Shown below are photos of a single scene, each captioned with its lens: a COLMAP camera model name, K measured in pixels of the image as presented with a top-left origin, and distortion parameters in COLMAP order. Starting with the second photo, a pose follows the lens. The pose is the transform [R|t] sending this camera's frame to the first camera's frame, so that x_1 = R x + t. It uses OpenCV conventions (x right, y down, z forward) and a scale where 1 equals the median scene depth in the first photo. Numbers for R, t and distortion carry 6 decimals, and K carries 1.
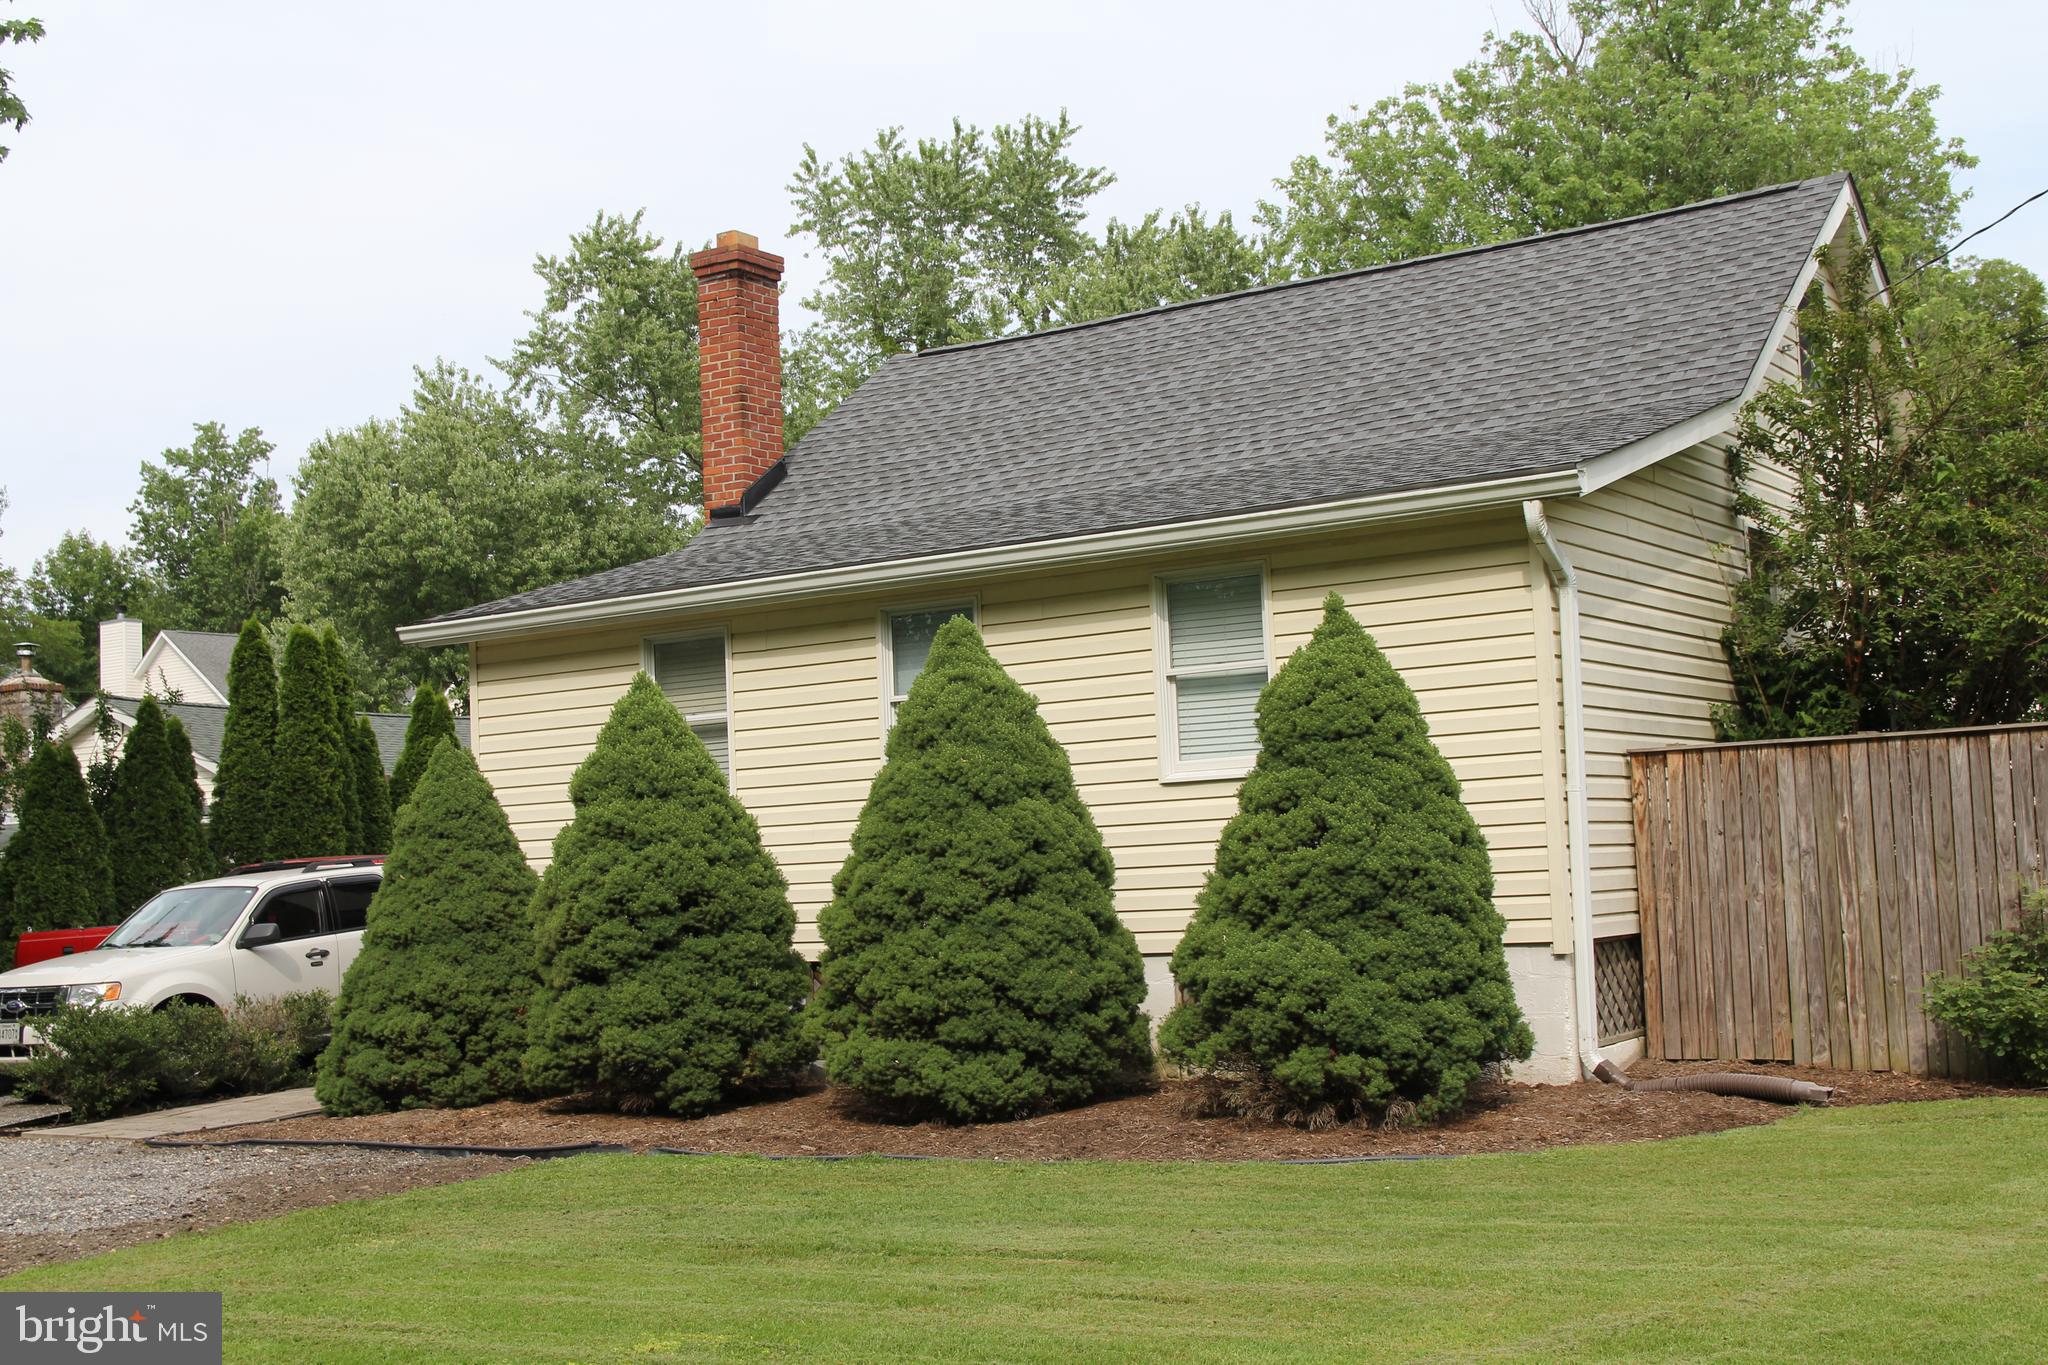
lens RADIAL K [[2504.8, 0, 1024.0], [0, 2504.8, 682.5], [0, 0, 1]] dist [0.012059, 0.068835]
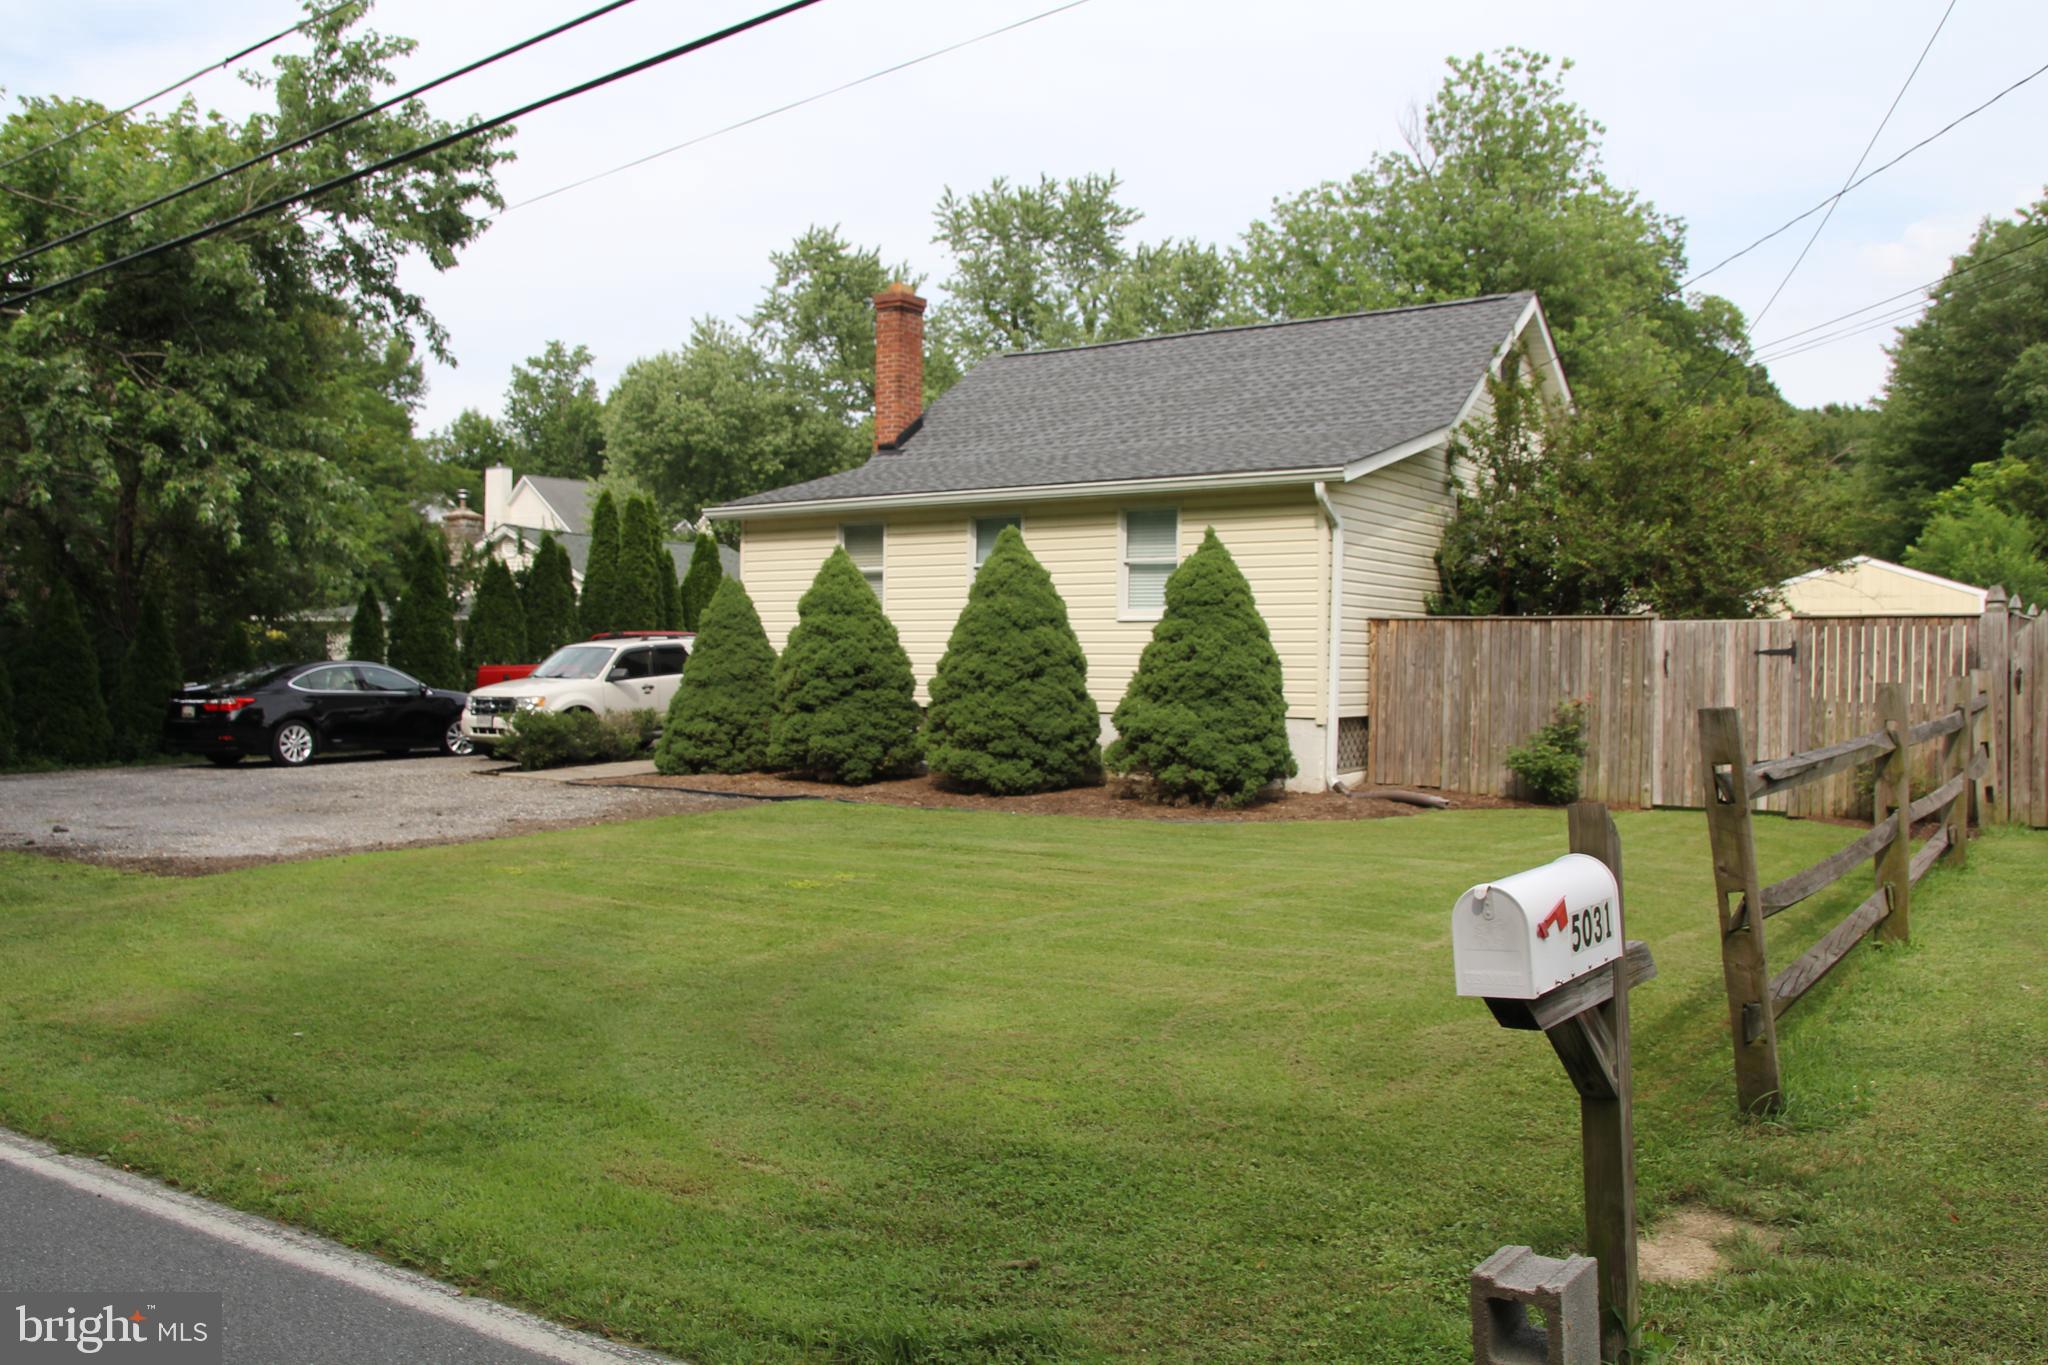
lens RADIAL K [[1693.5, 0, 1004.1], [0, 1693.5, 711.9], [0, 0, 1]] dist [-0.136738, 0.145570]
pose [[0.997793, 0.054755, -0.037560, 0.020379], [-0.050299, 0.992573, 0.110760, -0.024442], [0.043346, -0.108627, 0.993137, -0.222727]]
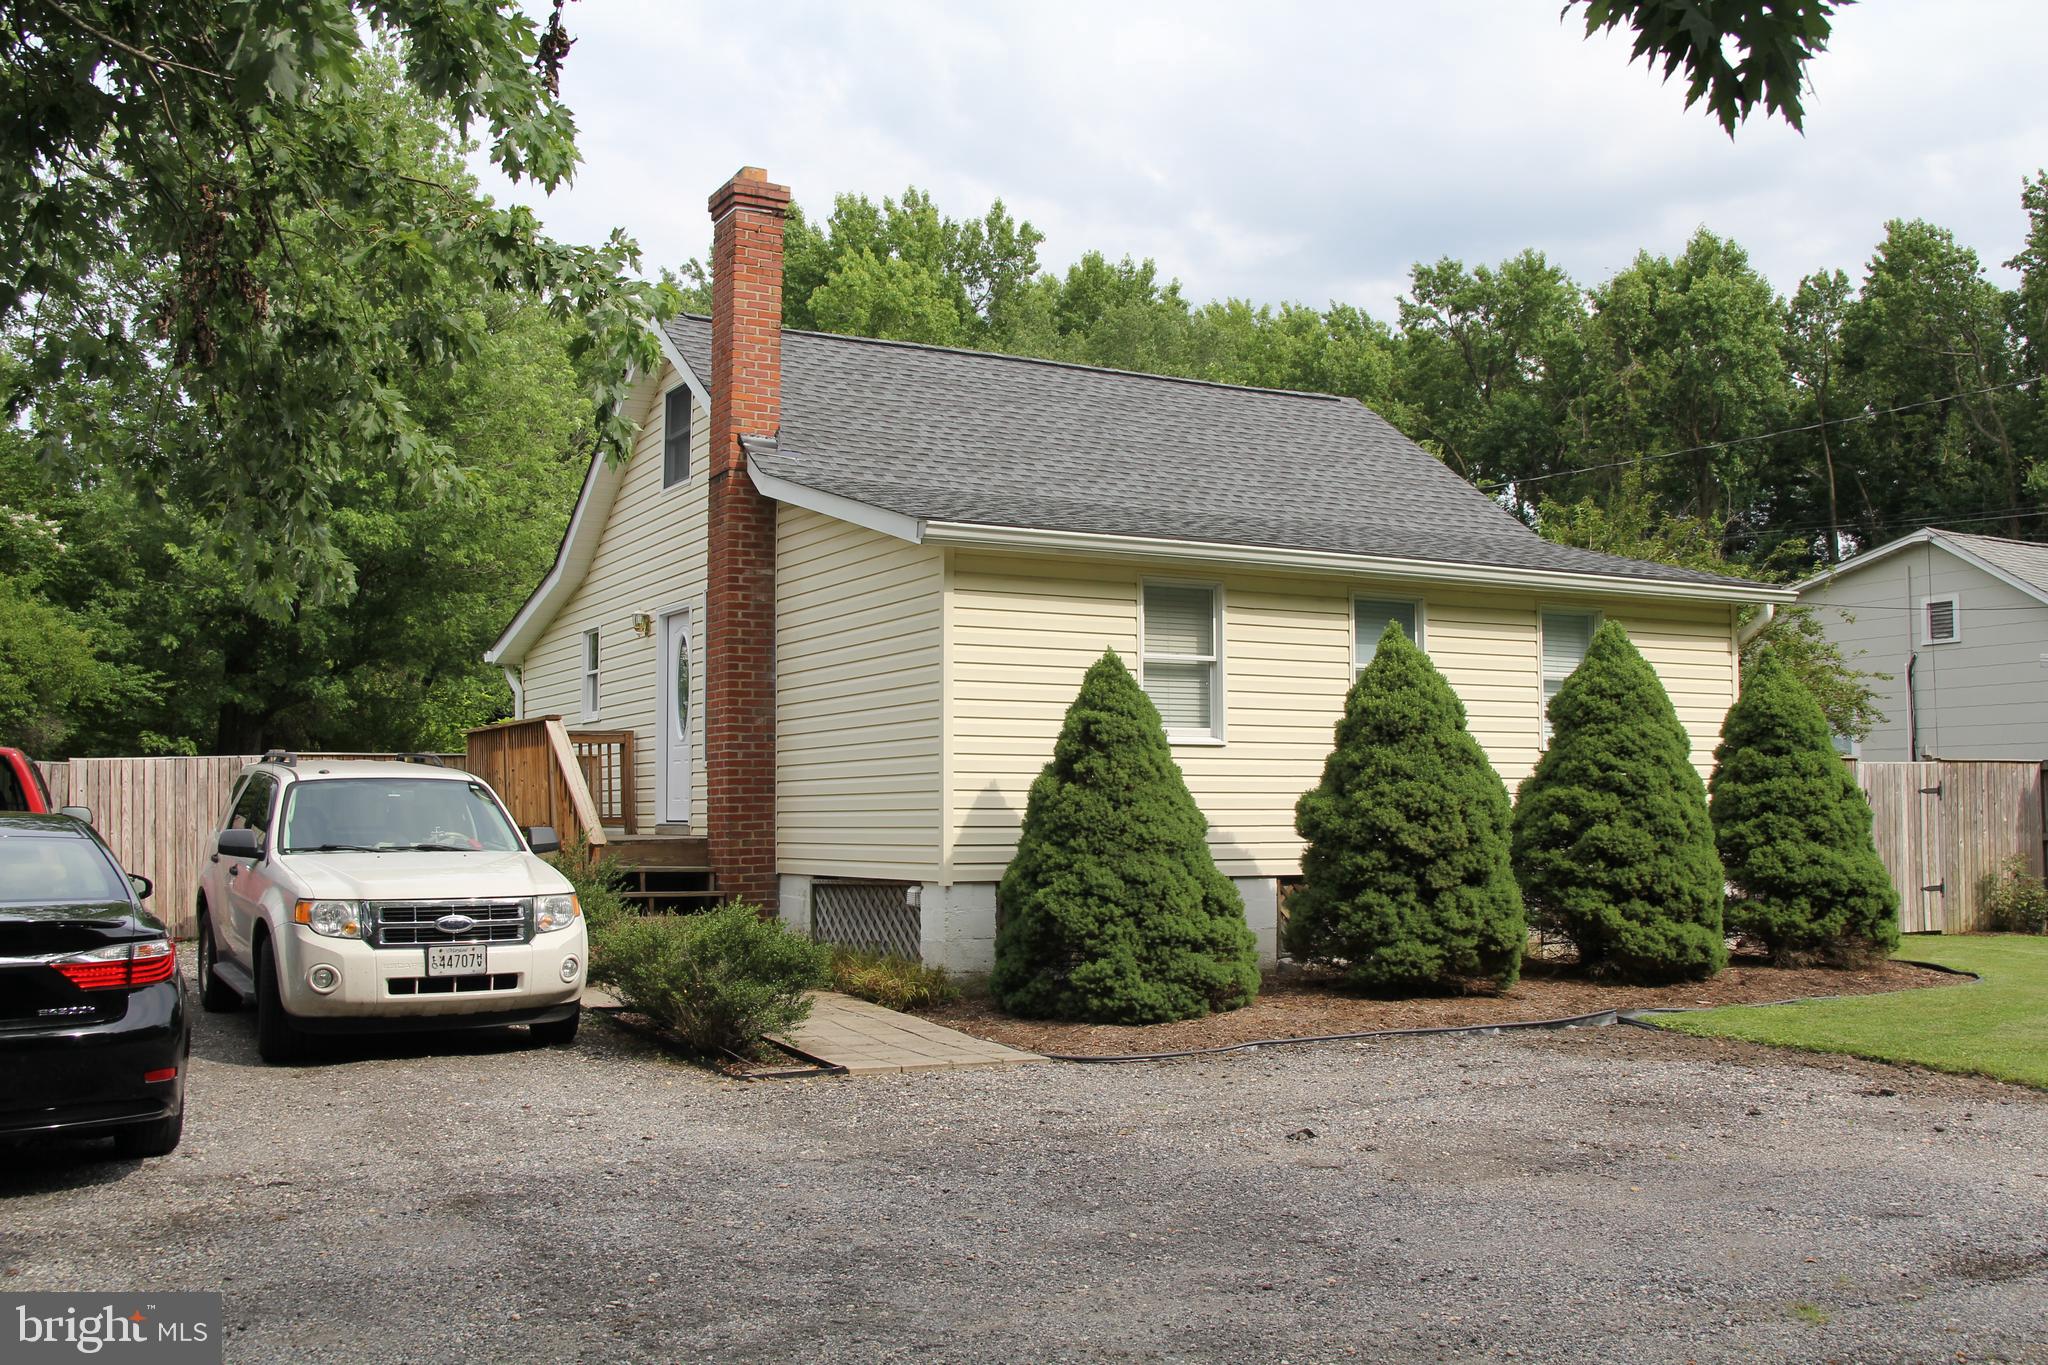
lens RADIAL K [[1927.2, 0, 1024.0], [0, 1927.2, 682.5], [0, 0, 1]] dist [-0.079743, 0.149729]
pose [[0.463941, 0.106289, 0.879466, -0.957613], [-0.087822, 0.993404, -0.073730, 0.098719], [-0.881502, -0.043030, 0.470216, 0.685397]]
